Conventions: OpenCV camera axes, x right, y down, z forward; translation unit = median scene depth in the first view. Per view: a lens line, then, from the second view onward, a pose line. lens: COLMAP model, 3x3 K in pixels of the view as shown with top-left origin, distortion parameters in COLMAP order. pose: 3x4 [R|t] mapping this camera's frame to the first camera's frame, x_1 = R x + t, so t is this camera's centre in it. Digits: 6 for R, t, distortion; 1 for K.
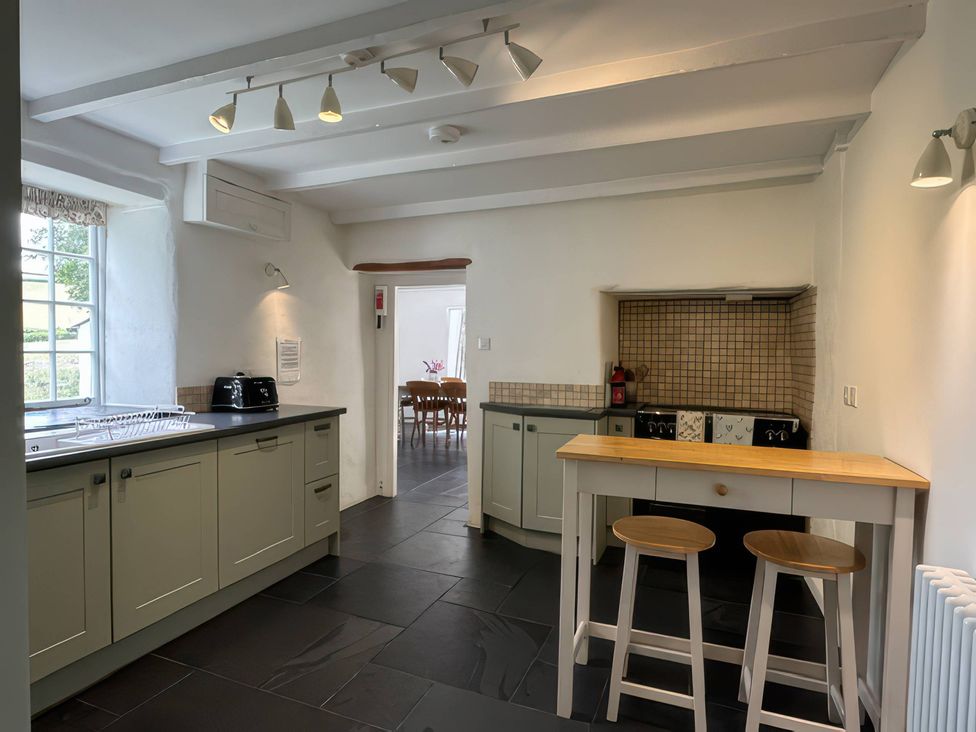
lens RADIAL K [[547.0, 0, 483.8], [0, 547.0, 365.6], [0, 0, 1]] dist [-0.012935, 0.000244]
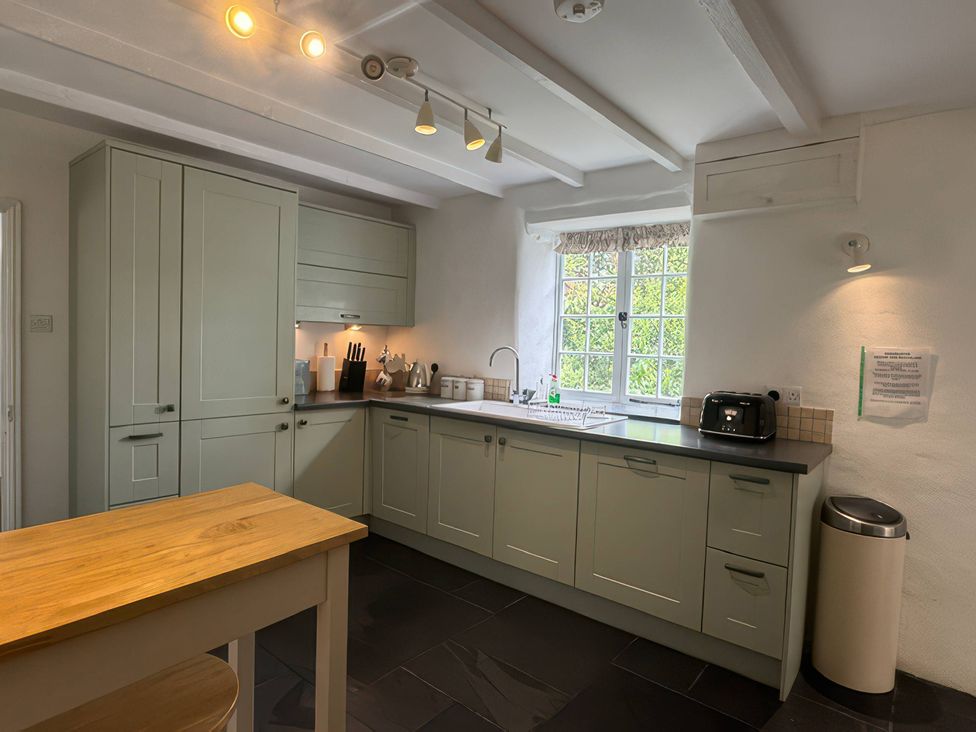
lens RADIAL K [[547.0, 0, 483.8], [0, 547.0, 365.6], [0, 0, 1]] dist [-0.012935, 0.000244]
pose [[-0.306735, 0.021358, -0.951555, 0.454183], [-0.068939, 0.996624, 0.044592, -0.033051], [0.949295, 0.079277, -0.304227, 0.940671]]
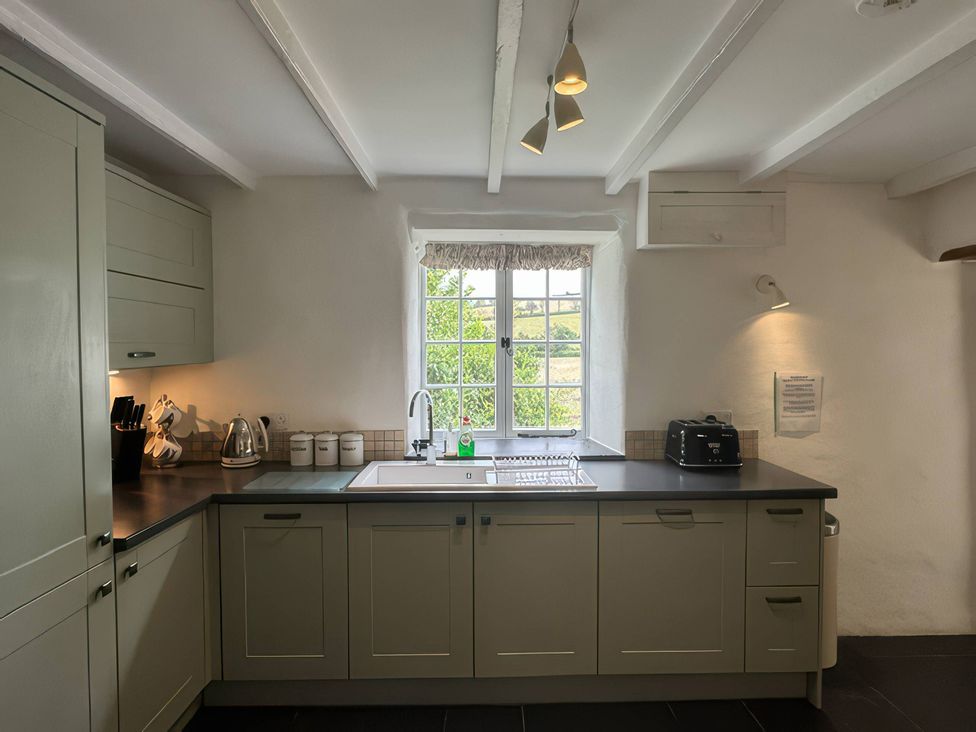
lens RADIAL K [[547.0, 0, 483.8], [0, 547.0, 365.6], [0, 0, 1]] dist [-0.012935, 0.000244]
pose [[0.383342, 0.011646, -0.923533, 0.198330], [-0.021627, 0.999760, 0.003630, -0.066578], [0.923353, 0.018582, 0.383502, 0.413287]]
